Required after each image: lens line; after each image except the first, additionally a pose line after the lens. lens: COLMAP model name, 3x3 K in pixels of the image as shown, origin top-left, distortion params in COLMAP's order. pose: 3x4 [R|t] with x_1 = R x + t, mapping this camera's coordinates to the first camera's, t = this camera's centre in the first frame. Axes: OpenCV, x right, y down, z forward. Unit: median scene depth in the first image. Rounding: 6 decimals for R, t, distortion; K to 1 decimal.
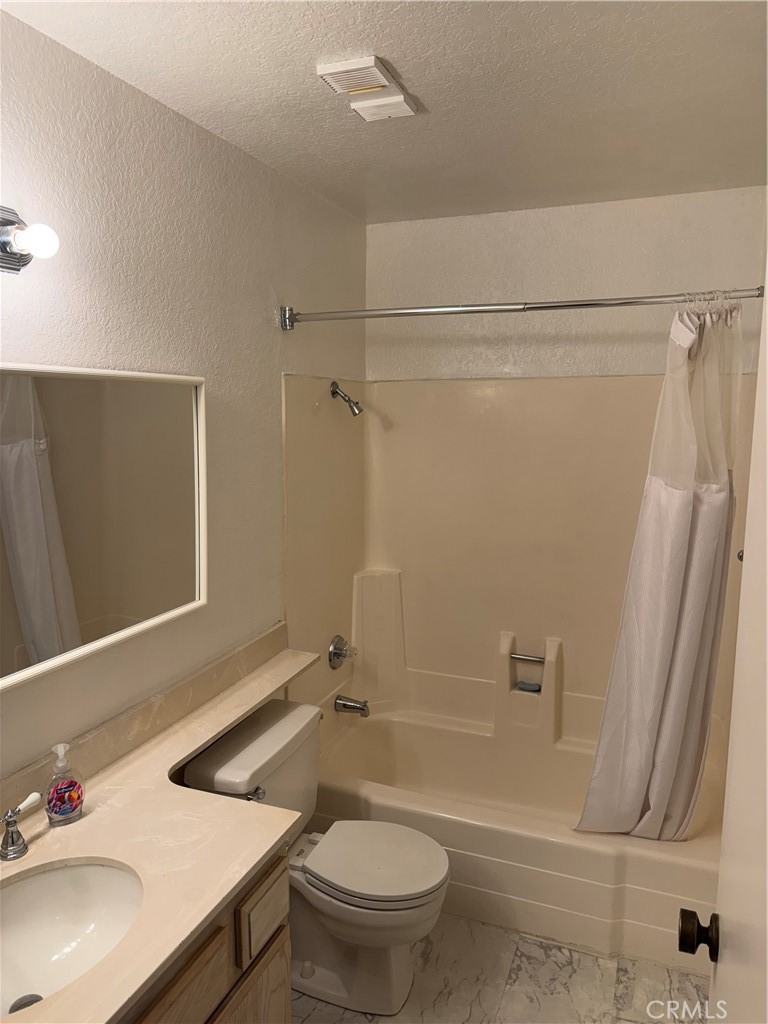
lens RADIAL K [[723.6, 0, 391.3], [0, 723.6, 519.6], [0, 0, 1]] dist [0.054454, -0.068365]
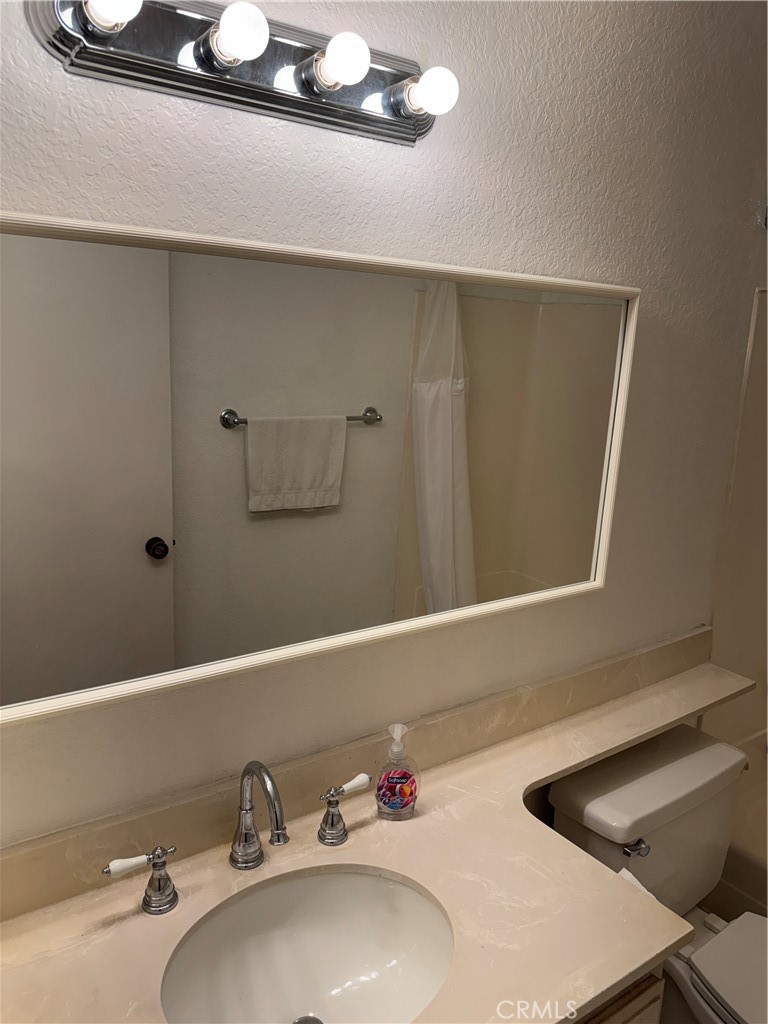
lens RADIAL K [[723.6, 0, 380.9], [0, 723.6, 520.8], [0, 0, 1]] dist [0.054454, -0.068365]
pose [[0.822819, 0.132960, -0.552532, -0.032243], [-0.105223, 0.991079, 0.081796, 0.007582], [0.558478, -0.009164, 0.829469, 0.237316]]
